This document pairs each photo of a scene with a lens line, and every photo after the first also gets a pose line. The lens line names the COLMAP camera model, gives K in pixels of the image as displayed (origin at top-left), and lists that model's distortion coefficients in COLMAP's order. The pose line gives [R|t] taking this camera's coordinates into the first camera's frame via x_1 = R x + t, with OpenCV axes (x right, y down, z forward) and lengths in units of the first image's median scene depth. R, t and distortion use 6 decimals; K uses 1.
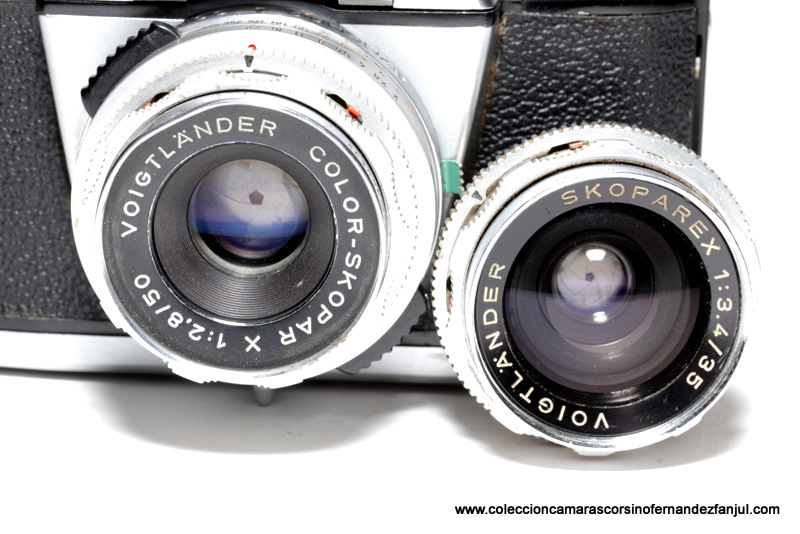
lens RADIAL K [[2903.4, 0, 400.0], [0, 2903.4, 267.0], [0, 0, 1]] dist [-0.268992, 0.463995]
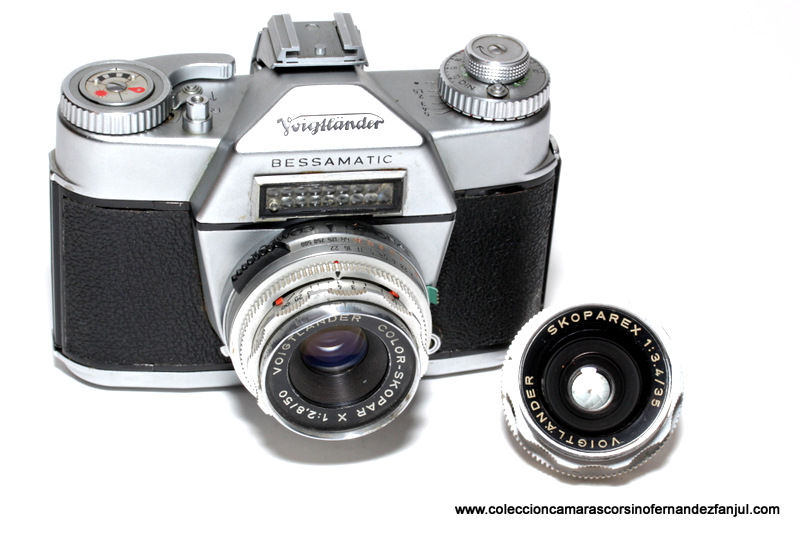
lens RADIAL K [[2903.4, 0, 400.0], [0, 2903.4, 267.0], [0, 0, 1]] dist [-0.268992, 0.463995]
pose [[0.973648, -0.092648, 0.208391, -0.376919], [0.016592, 0.940119, 0.340444, -0.665419], [-0.227454, -0.328014, 0.916881, -0.633516]]
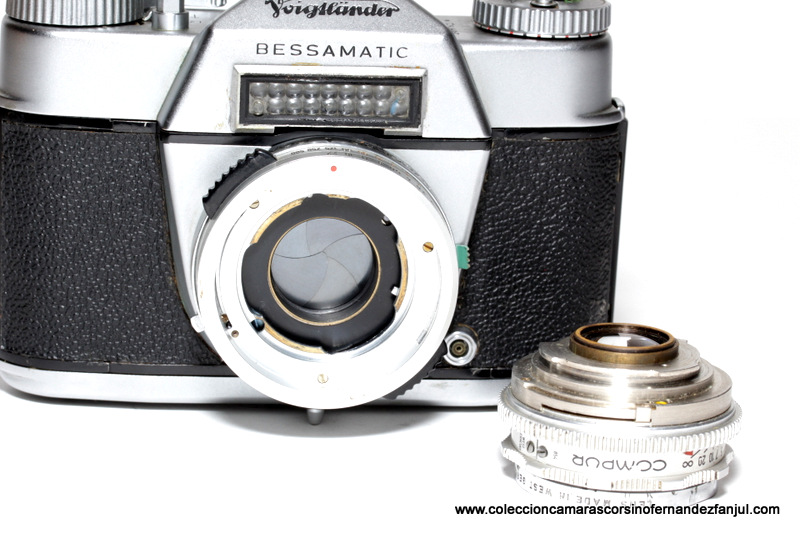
lens RADIAL K [[2903.4, 0, 400.0], [0, 2903.4, 267.0], [0, 0, 1]] dist [-0.268992, 0.463995]
pose [[0.985618, -0.014362, 0.168377, -0.251325], [0.016743, 0.999779, -0.012730, -0.009179], [-0.168157, 0.015366, 0.985640, -0.381657]]
